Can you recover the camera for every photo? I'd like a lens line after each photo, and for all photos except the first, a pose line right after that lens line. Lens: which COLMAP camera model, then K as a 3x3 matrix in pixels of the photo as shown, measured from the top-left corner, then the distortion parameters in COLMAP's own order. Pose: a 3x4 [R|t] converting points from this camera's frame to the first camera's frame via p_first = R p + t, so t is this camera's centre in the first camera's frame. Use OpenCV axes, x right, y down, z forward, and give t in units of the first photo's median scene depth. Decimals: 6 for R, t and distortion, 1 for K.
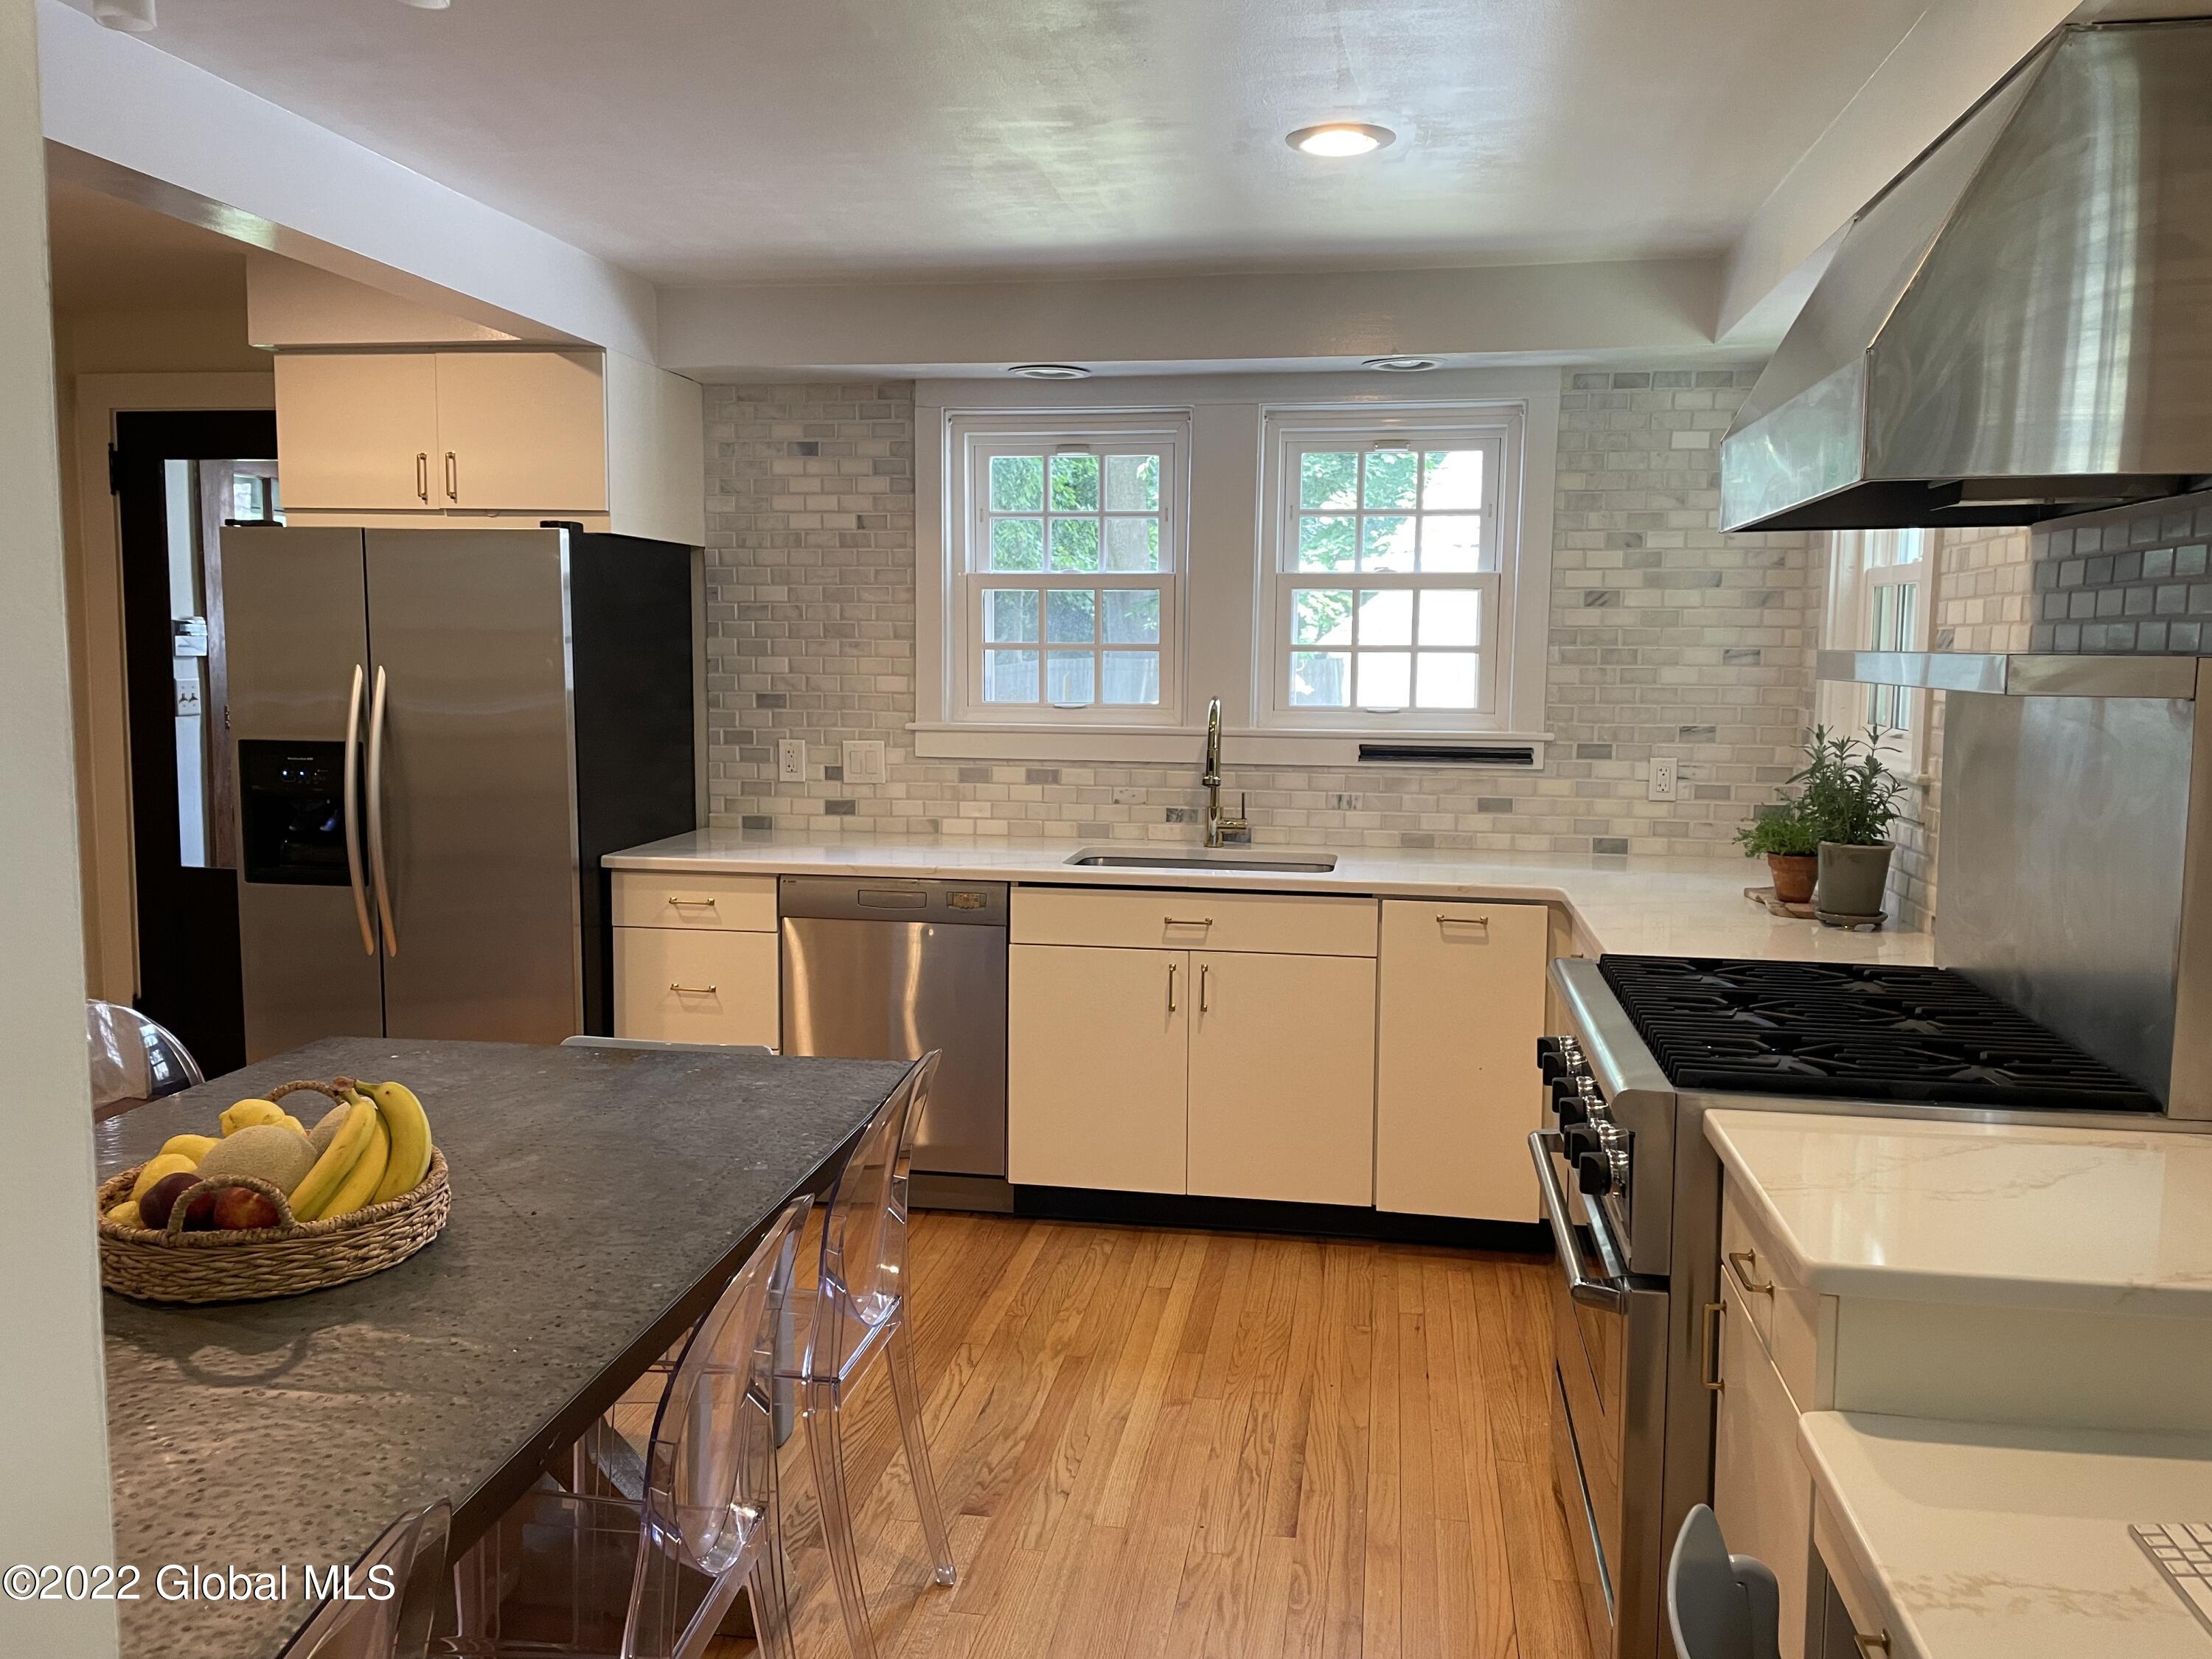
lens RADIAL K [[1660.6, 0, 1113.5], [0, 1660.6, 810.0], [0, 0, 1]] dist [0.075253, -0.105095]
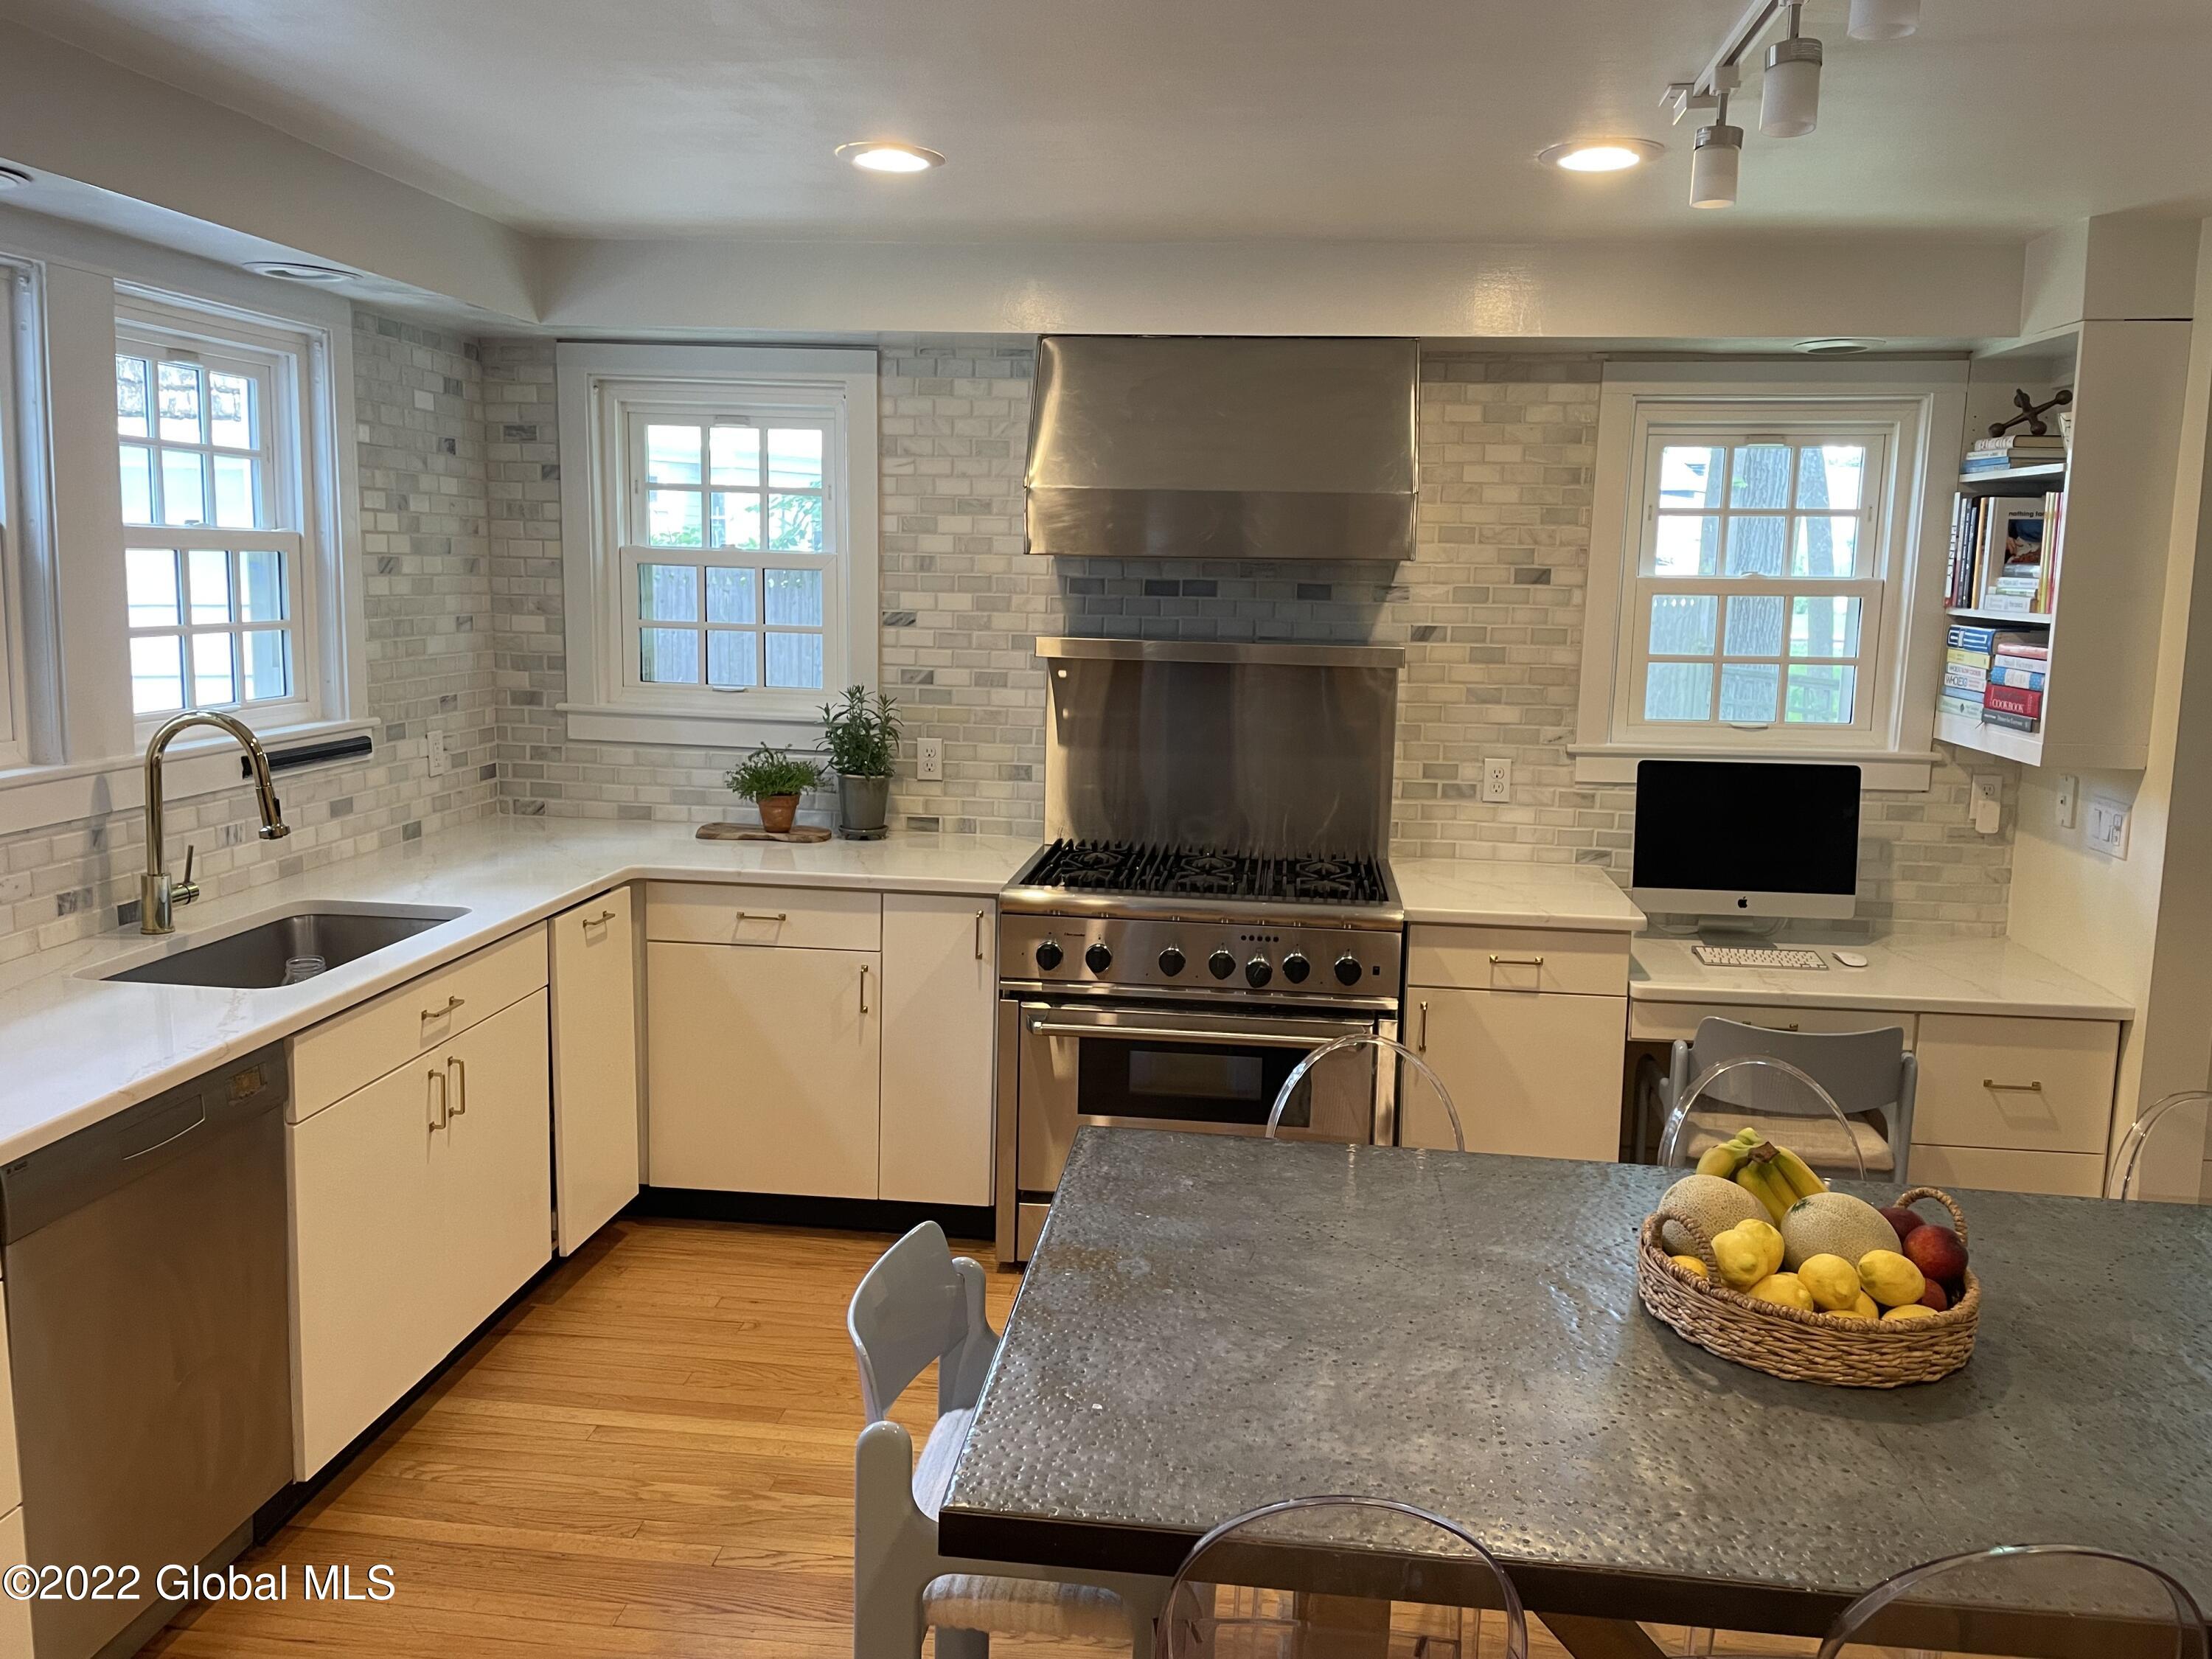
lens RADIAL K [[1660.6, 0, 1113.5], [0, 1660.6, 810.0], [0, 0, 1]] dist [0.075253, -0.105095]
pose [[-0.054467, -0.155321, 0.986361, -0.655785], [0.078087, 0.984140, 0.159284, -0.110102], [-0.995458, 0.085698, -0.041475, 0.655169]]
